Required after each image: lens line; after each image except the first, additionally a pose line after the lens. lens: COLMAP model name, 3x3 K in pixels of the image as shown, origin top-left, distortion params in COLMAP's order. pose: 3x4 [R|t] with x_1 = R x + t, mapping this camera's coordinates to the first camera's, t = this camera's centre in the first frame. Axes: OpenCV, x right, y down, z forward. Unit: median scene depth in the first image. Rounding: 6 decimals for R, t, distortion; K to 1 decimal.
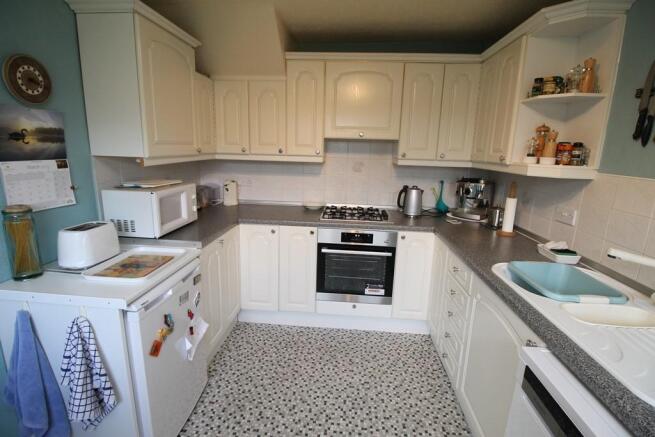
lens RADIAL K [[305.0, 0, 327.9], [0, 305.0, 211.7], [0, 0, 1]] dist [0.003018, -0.016841]
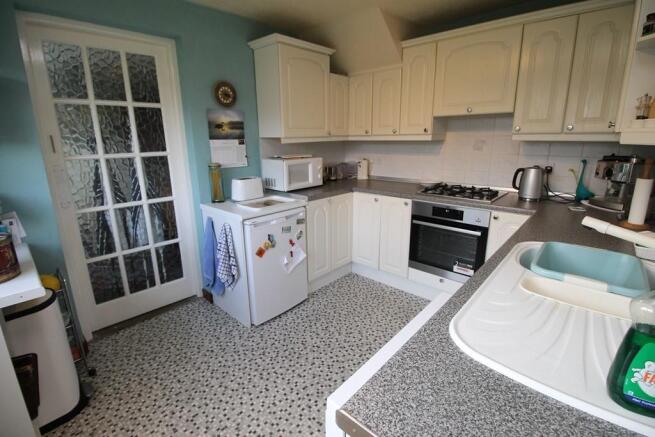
lens RADIAL K [[305.0, 0, 327.9], [0, 305.0, 211.7], [0, 0, 1]] dist [0.003018, -0.016841]
pose [[0.785280, 0.110618, -0.609179, 0.441869], [-0.092952, 0.993822, 0.060641, 0.061523], [0.612123, 0.009004, 0.790711, -0.052641]]
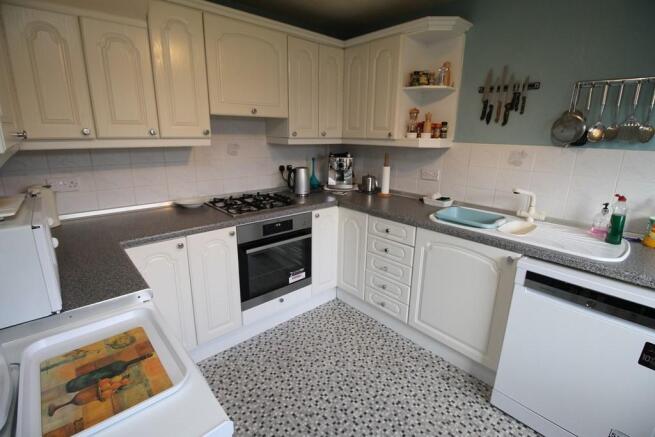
lens RADIAL K [[305.0, 0, 327.9], [0, 305.0, 211.7], [0, 0, 1]] dist [0.003018, -0.016841]
pose [[0.691419, -0.199606, 0.694332, -0.467747], [0.151980, 0.979755, 0.130317, -0.061503], [-0.706287, 0.015422, 0.707757, 0.275355]]
